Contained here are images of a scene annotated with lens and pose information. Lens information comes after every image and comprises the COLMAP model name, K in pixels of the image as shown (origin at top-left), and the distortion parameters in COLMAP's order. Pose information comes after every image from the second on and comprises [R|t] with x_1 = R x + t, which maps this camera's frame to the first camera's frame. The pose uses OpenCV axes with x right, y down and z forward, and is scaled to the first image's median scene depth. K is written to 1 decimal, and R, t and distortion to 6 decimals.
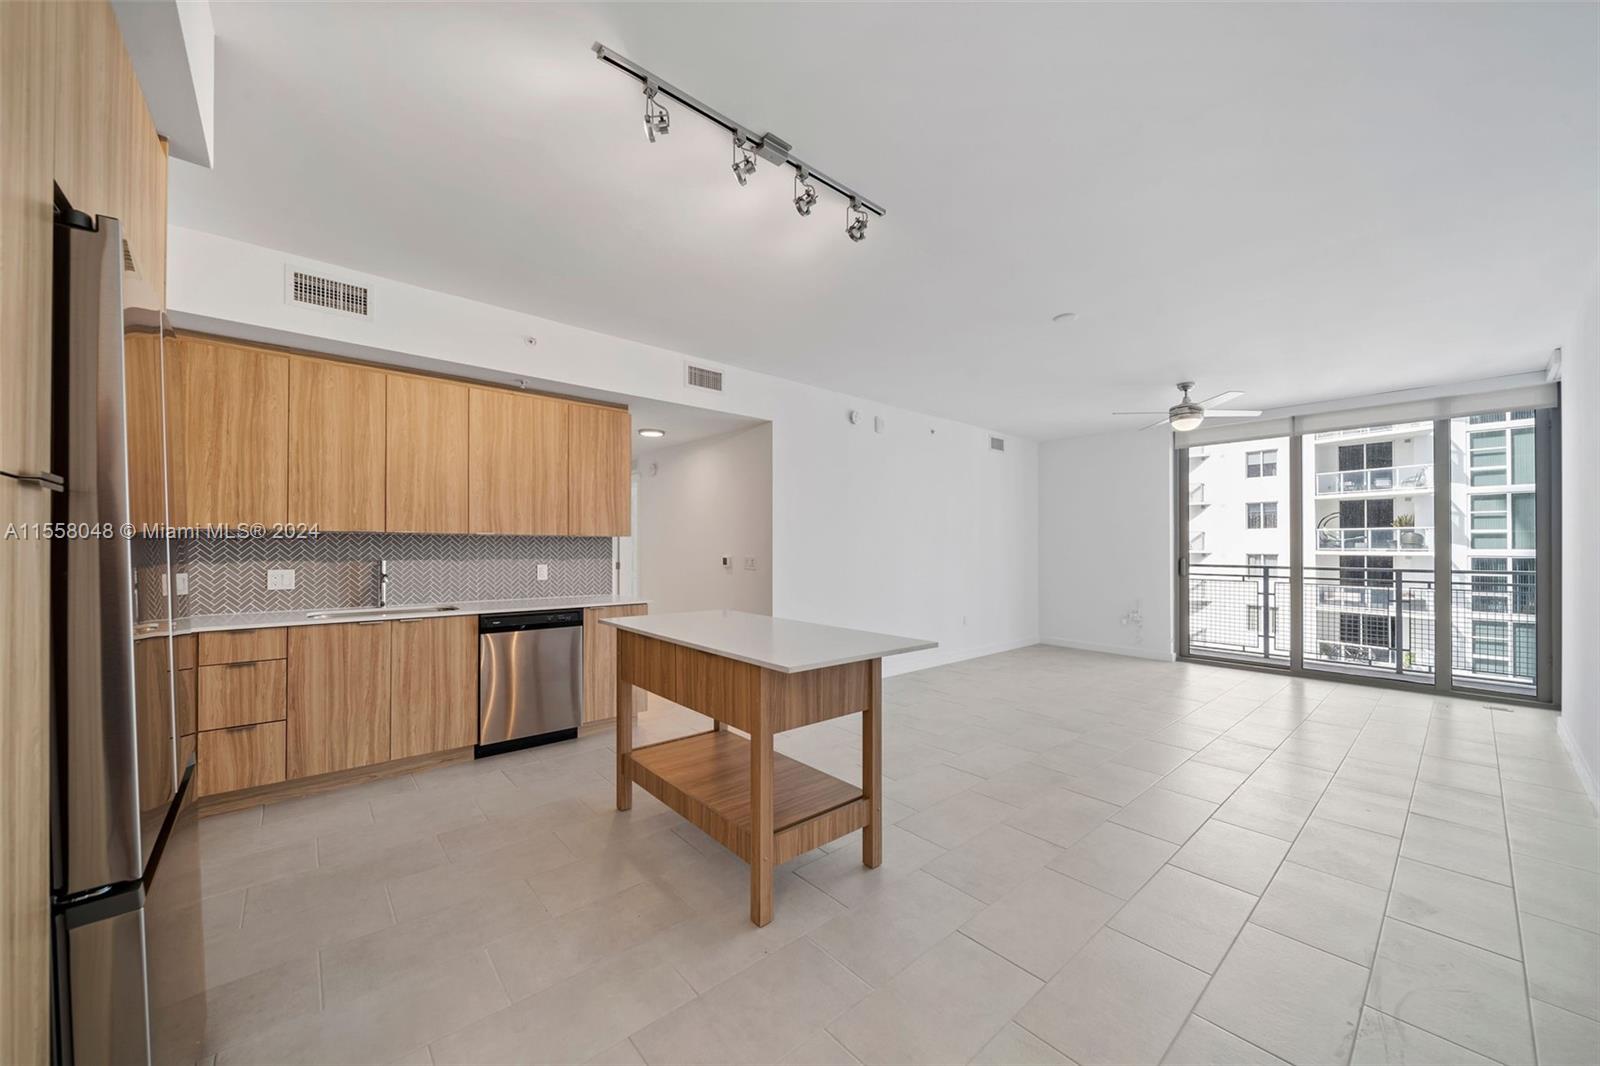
lens RADIAL K [[565.3, 0, 797.7], [0, 565.3, 536.0], [0, 0, 1]] dist [-0.000239, -0.000069]
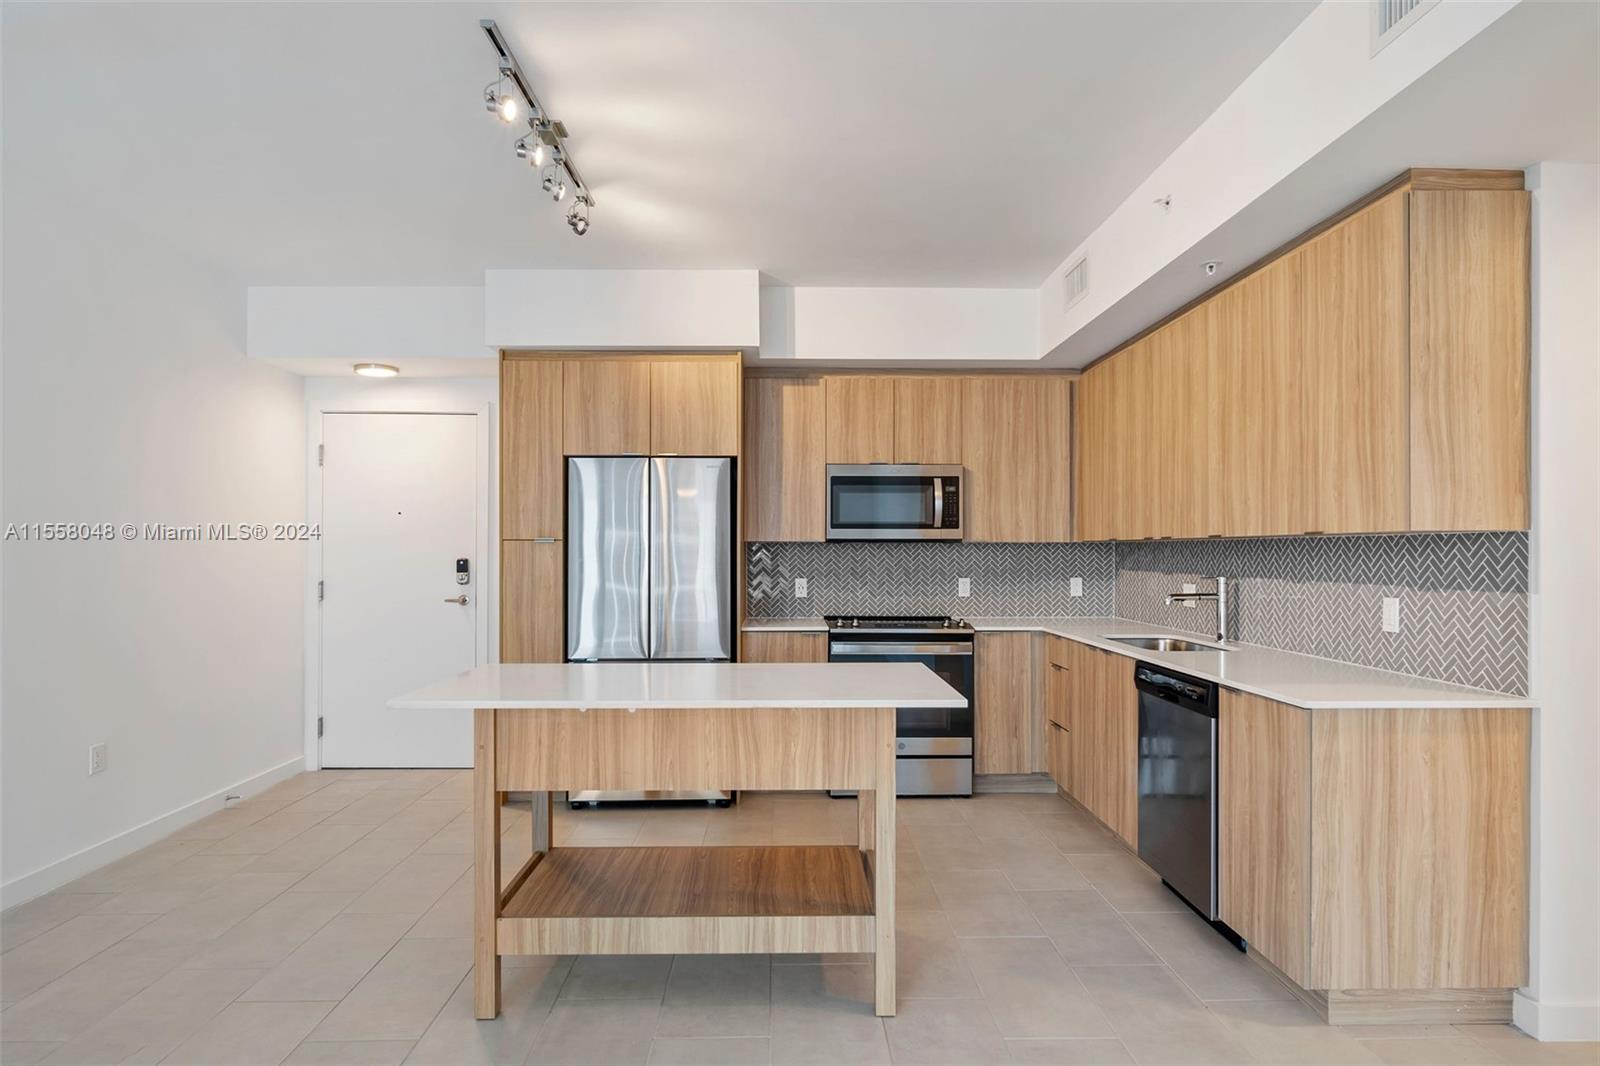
lens RADIAL K [[878.4, 0, 792.4], [0, 878.4, 549.1], [0, 0, 1]] dist [-0.002297, -0.000215]
pose [[-0.640664, -0.005951, -0.767798, 0.508297], [0.014162, 0.999708, -0.019566, 0.024200], [0.767691, -0.023409, -0.640393, 1.397110]]
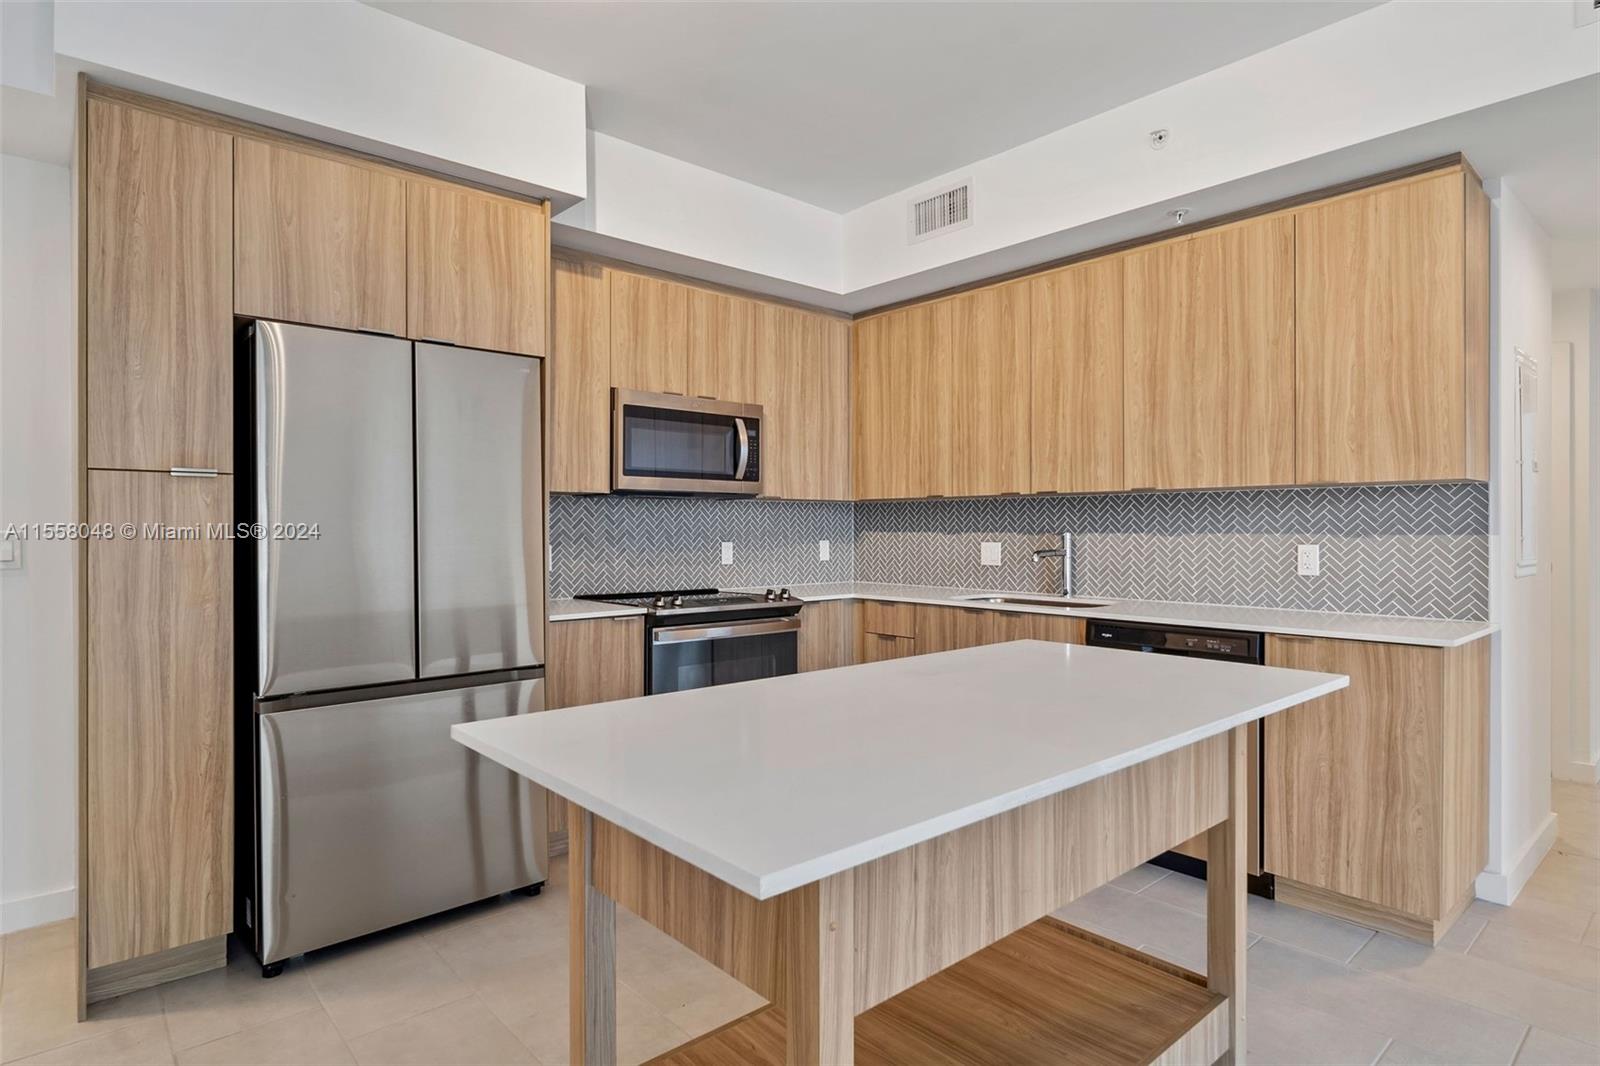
lens RADIAL K [[863.3, 0, 801.1], [0, 863.3, 527.3], [0, 0, 1]] dist [0.001635, 0.000071]
pose [[0.016110, -0.005924, -0.999853, 0.403754], [0.023224, 0.999715, -0.005549, 0.037281], [0.999600, -0.023131, 0.016243, 0.688962]]
